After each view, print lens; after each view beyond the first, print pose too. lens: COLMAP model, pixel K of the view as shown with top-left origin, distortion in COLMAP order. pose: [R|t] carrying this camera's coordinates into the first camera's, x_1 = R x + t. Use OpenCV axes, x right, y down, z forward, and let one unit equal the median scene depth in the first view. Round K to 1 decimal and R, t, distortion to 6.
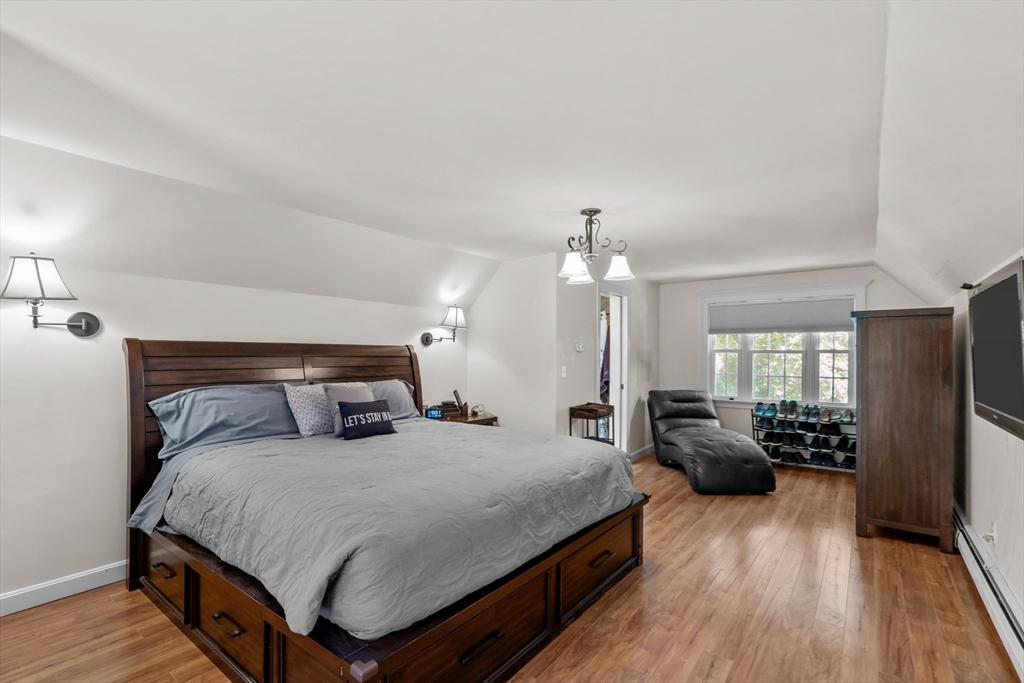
lens RADIAL K [[458.9, 0, 531.7], [0, 458.9, 352.2], [0, 0, 1]] dist [-0.001218, -0.000032]
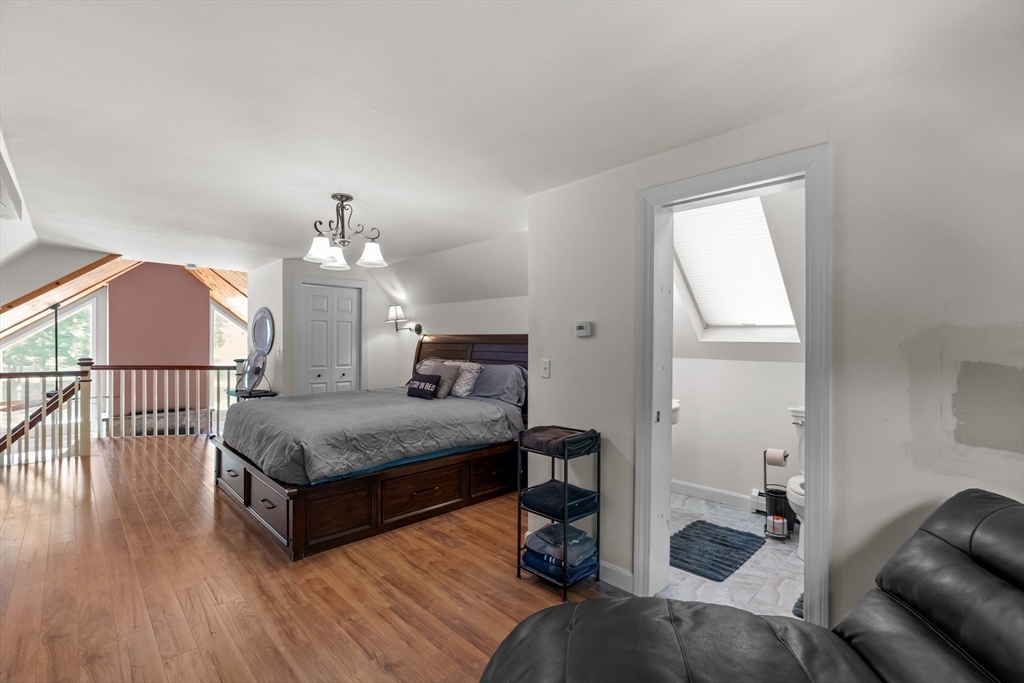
lens RADIAL K [[460.6, 0, 512.0], [0, 460.6, 341.5], [0, 0, 1]] dist [-0.004030, -0.000165]
pose [[-0.166913, -0.000447, -0.985972, 0.959816], [-0.000312, 1.000000, -0.000401, 0.004467], [0.985972, 0.000240, -0.166913, 1.399168]]
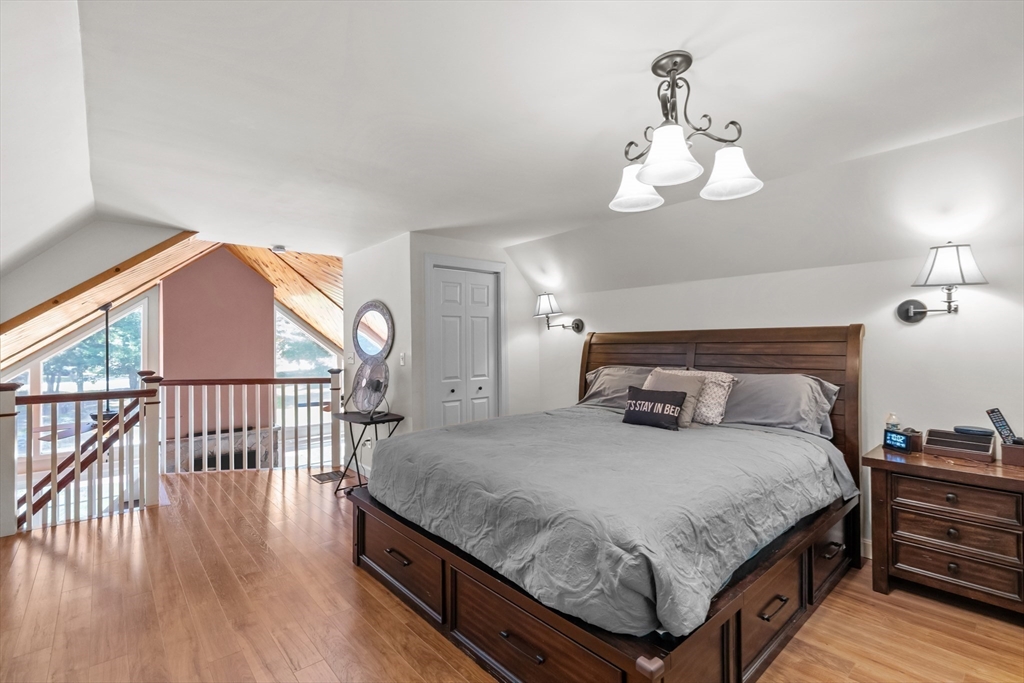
lens RADIAL K [[469.3, 0, 513.1], [0, 469.3, 335.6], [0, 0, 1]] dist [-0.004047, 0.000098]
pose [[-0.213223, -0.013642, -0.976908, 0.622467], [0.016566, 0.999708, -0.017577, 0.005382], [0.976863, -0.019932, -0.212935, 0.852984]]
